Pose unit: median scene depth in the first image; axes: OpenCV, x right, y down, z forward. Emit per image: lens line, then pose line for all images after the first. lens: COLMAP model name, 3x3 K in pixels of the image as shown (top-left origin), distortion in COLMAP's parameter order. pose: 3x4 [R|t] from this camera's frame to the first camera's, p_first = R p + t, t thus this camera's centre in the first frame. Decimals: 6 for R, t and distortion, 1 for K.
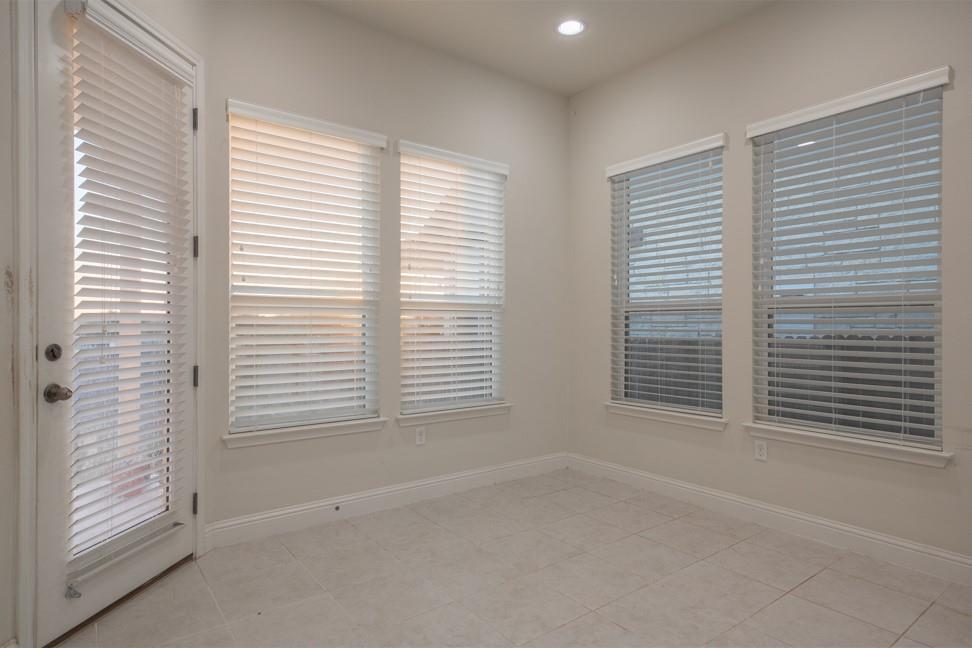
lens RADIAL K [[540.8, 0, 486.0], [0, 540.8, 324.0], [0, 0, 1]] dist [0.001142, 0.000171]
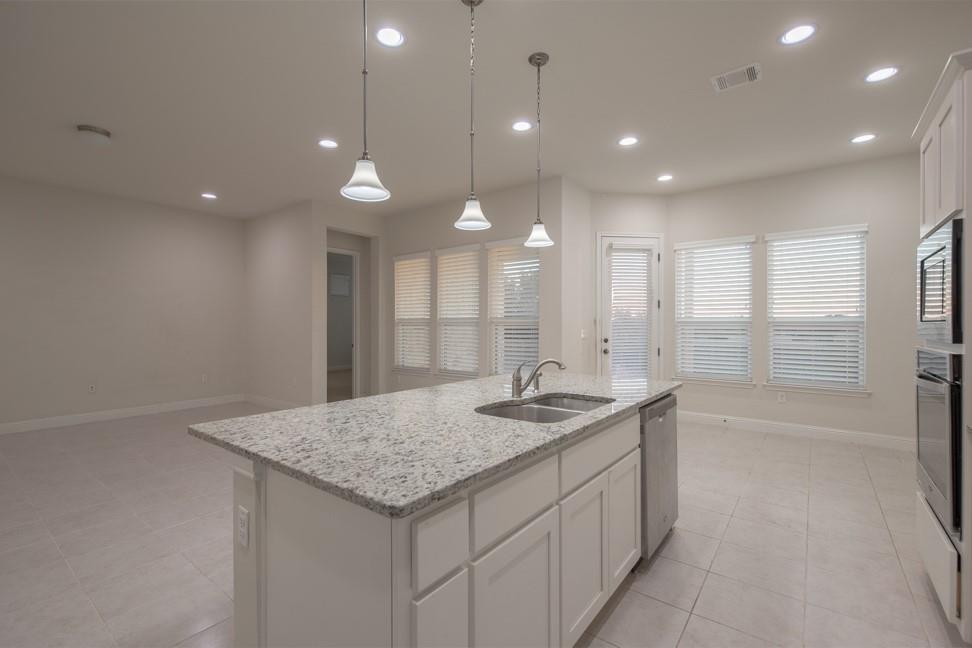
lens RADIAL K [[425.3, 0, 486.0], [0, 425.3, 324.0], [0, 0, 1]] dist [0.003623, 0.000563]
pose [[0.261341, 0.004733, -0.965235, 1.020967], [0.002120, 0.999983, 0.005477, -0.044210], [0.965244, -0.003478, 0.261326, -0.313629]]
